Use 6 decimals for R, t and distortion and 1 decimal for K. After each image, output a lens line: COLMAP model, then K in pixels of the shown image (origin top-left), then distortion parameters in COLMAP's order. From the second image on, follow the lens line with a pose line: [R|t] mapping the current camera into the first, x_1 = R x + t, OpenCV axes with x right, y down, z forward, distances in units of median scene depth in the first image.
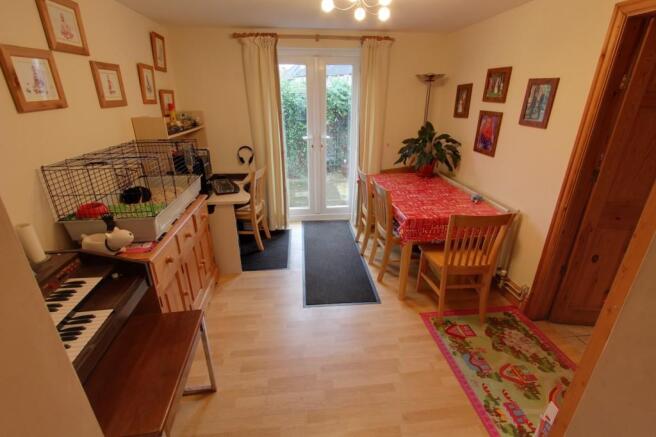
lens RADIAL K [[309.9, 0, 327.8], [0, 309.9, 220.2], [0, 0, 1]] dist [-0.005896, -0.001002]
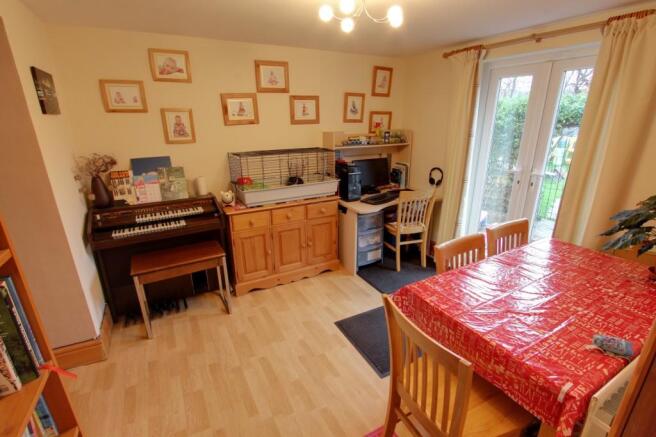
lens RADIAL K [[309.9, 0, 328.0], [0, 309.9, 220.3], [0, 0, 1]] dist [-0.005896, -0.001002]
pose [[0.383514, 0.292130, -0.876115, 0.792717], [-0.337780, 0.927295, 0.161334, -0.208225], [0.859547, 0.234060, 0.454306, 0.508892]]
